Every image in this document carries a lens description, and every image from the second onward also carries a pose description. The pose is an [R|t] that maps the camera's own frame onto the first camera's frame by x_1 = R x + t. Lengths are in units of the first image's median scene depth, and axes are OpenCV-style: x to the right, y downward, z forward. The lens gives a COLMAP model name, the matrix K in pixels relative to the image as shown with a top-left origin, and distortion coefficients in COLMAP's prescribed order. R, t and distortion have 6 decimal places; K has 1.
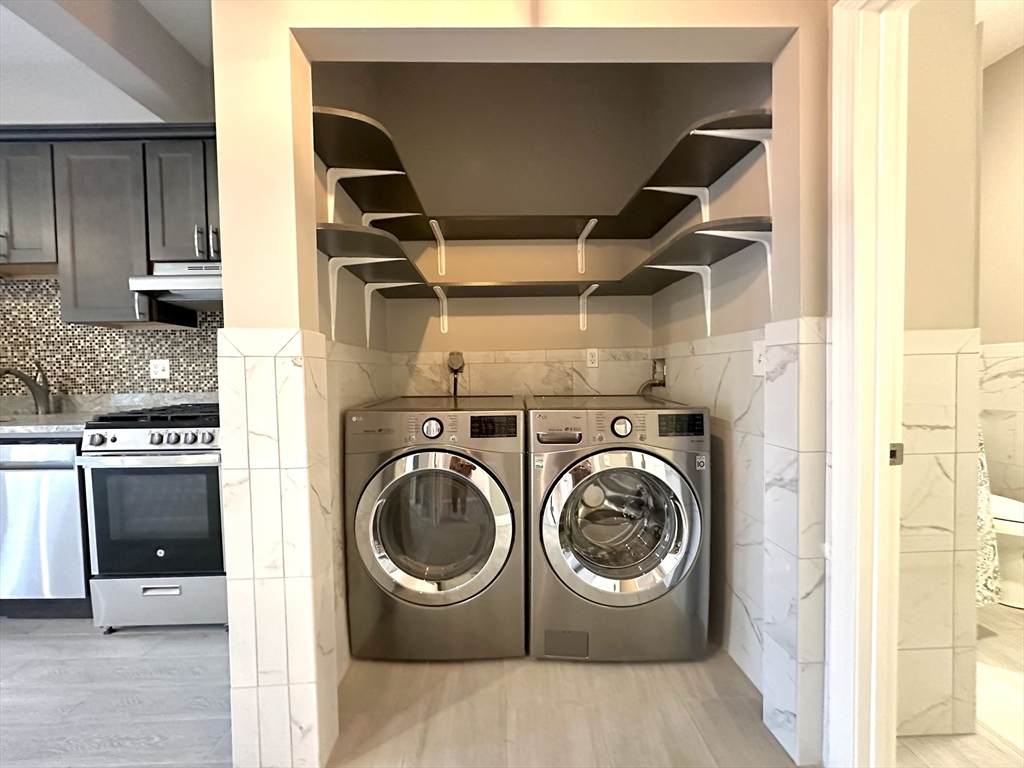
lens RADIAL K [[410.2, 0, 514.5], [0, 410.2, 387.6], [0, 0, 1]] dist [-0.001637, 0.000547]
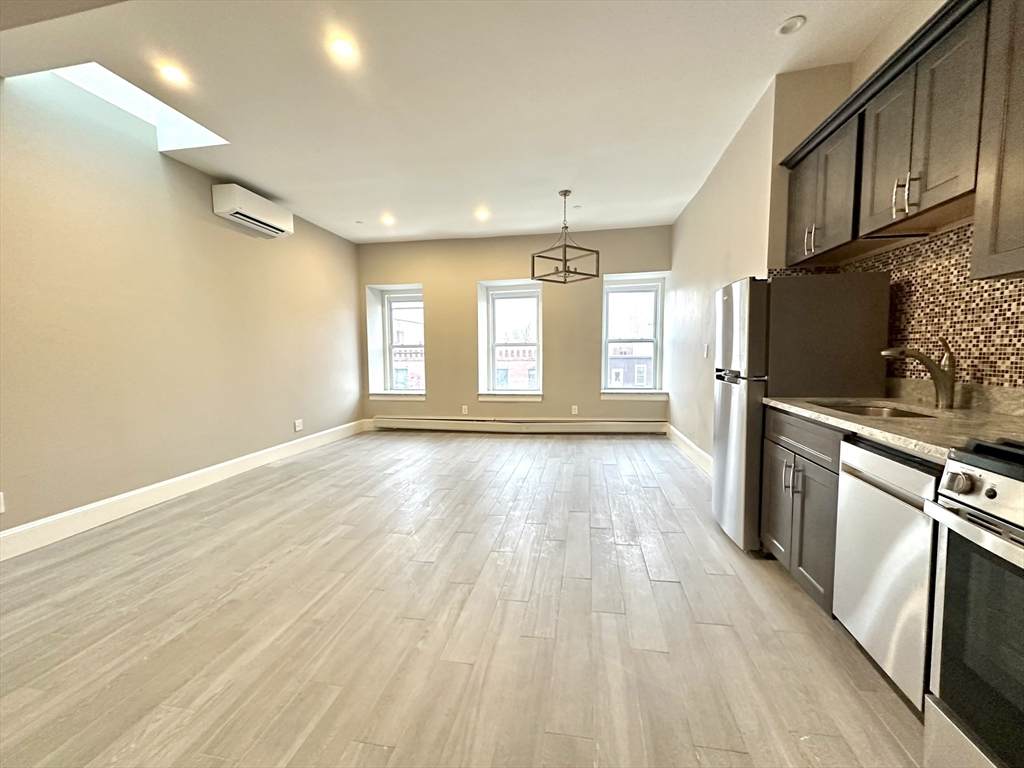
lens RADIAL K [[410.2, 0, 509.9], [0, 410.2, 382.0], [0, 0, 1]] dist [-0.001637, 0.000547]
pose [[-0.202552, 0.094768, -0.974675, -0.253744], [-0.020977, 0.994658, 0.101071, -0.040557], [0.979047, 0.040918, -0.199482, 0.356214]]
